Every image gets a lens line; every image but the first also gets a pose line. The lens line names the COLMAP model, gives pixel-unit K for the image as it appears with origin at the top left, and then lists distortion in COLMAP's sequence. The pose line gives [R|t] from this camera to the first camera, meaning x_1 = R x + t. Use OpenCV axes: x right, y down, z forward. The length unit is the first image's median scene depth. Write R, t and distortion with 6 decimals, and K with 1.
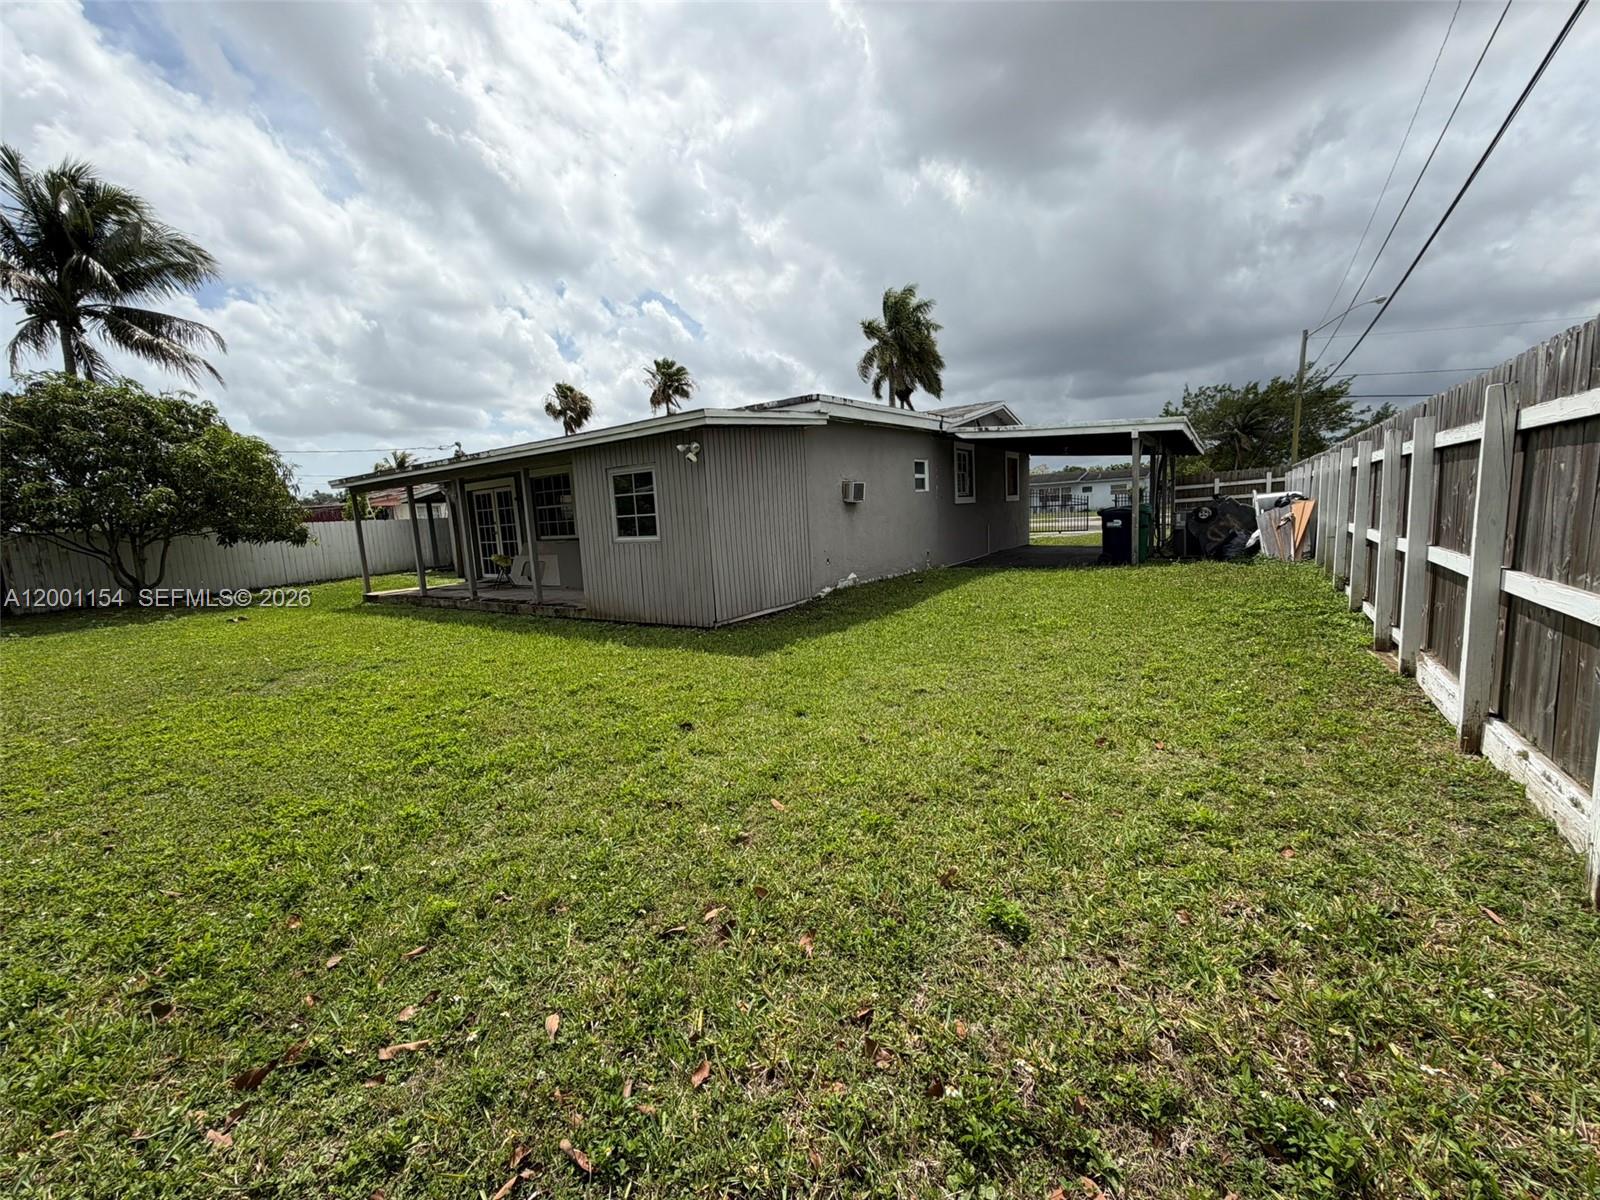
lens RADIAL K [[643.9, 0, 800.0], [0, 643.9, 600.0], [0, 0, 1]] dist [0.000733, 0.000038]
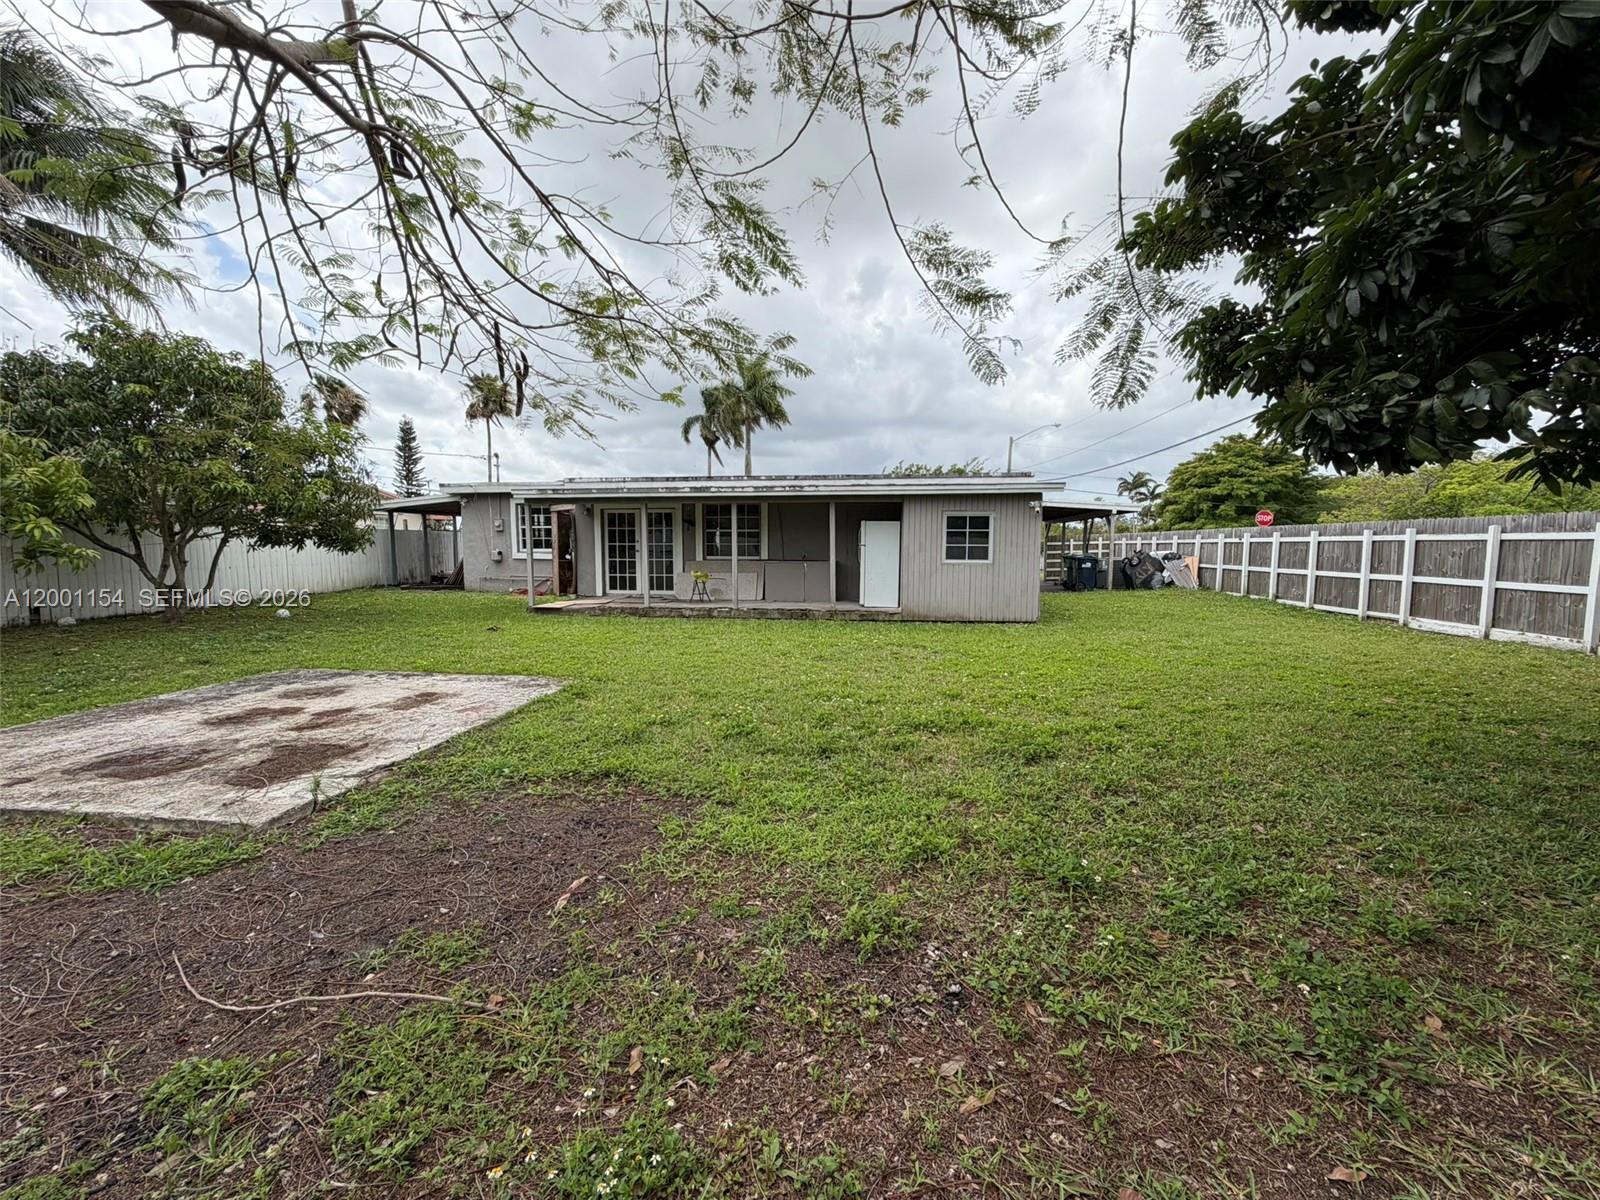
lens RADIAL K [[643.9, 0, 800.0], [0, 643.9, 600.0], [0, 0, 1]] dist [0.000733, 0.000038]
pose [[0.853669, 0.010675, 0.520707, -0.903107], [0.021595, 0.998205, -0.055867, 0.041912], [-0.520369, 0.058937, 0.851905, -0.005687]]
